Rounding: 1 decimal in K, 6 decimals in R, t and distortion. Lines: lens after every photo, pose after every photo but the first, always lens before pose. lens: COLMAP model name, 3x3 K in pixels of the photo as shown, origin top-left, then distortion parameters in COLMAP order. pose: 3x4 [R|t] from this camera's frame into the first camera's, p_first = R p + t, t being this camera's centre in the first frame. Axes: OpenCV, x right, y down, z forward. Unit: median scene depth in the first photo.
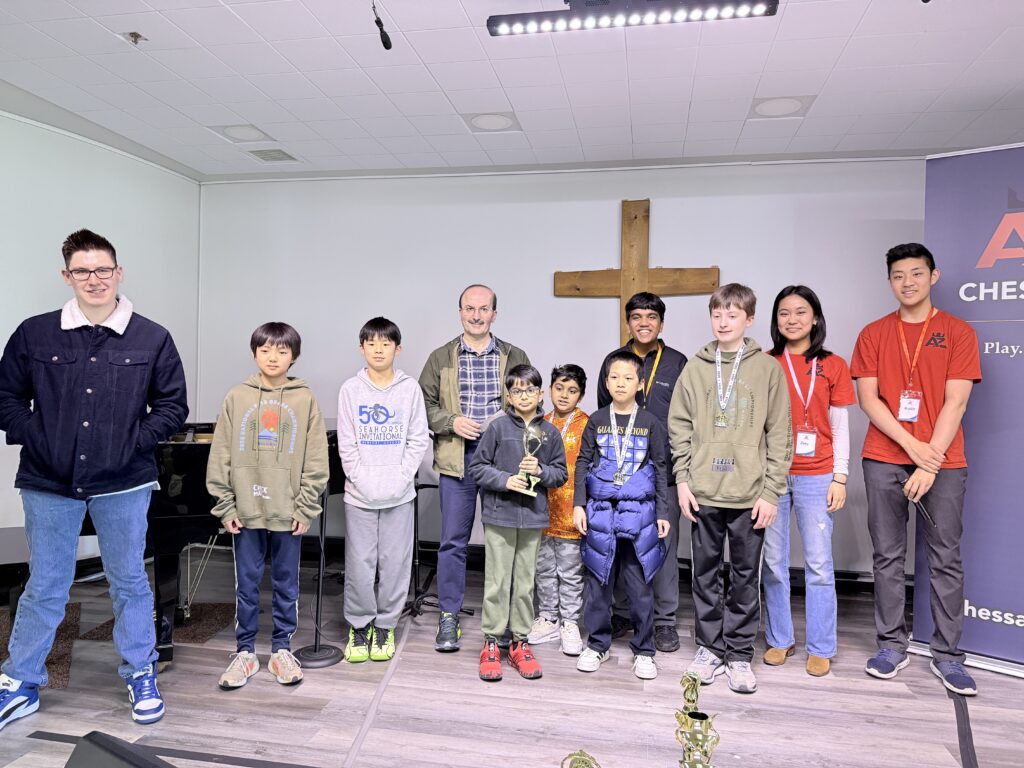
lens RADIAL K [[711.4, 0, 519.8], [0, 711.4, 385.6], [0, 0, 1]] dist [0.043542, -0.050484]
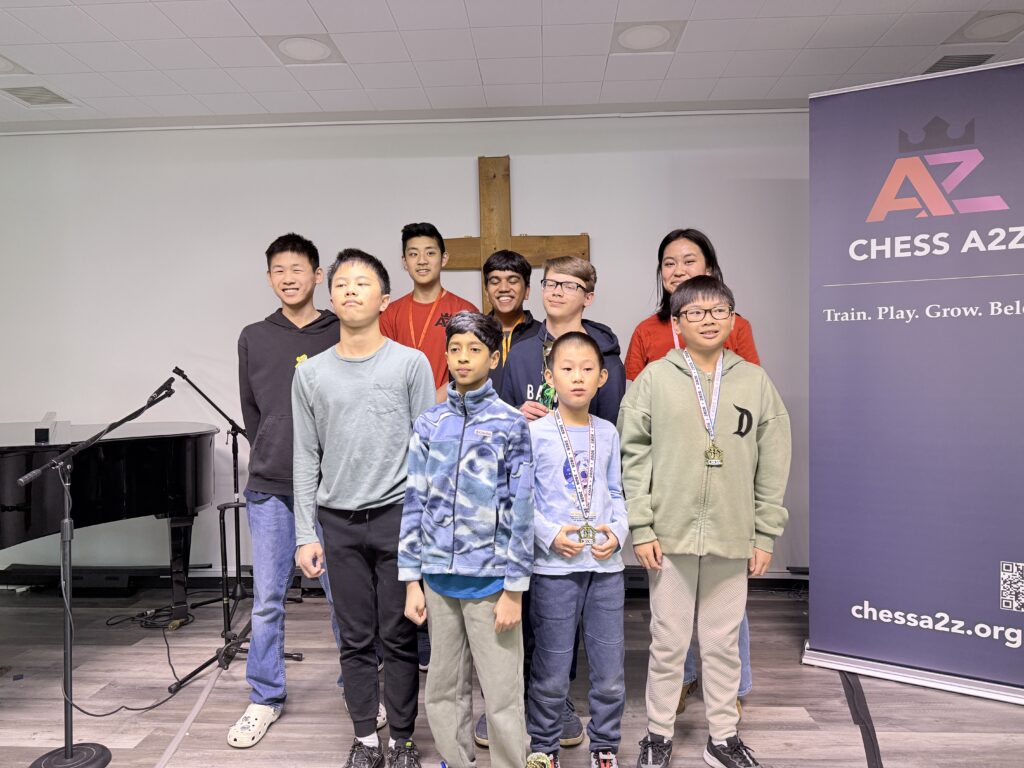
lens RADIAL K [[708.6, 0, 519.4], [0, 708.6, 386.8], [0, 0, 1]] dist [-0.001928, -0.002072]
pose [[0.990139, -0.034119, 0.135871, 0.093550], [0.032626, 0.999380, 0.013198, 0.011304], [-0.136237, -0.008635, 0.990639, 0.202238]]
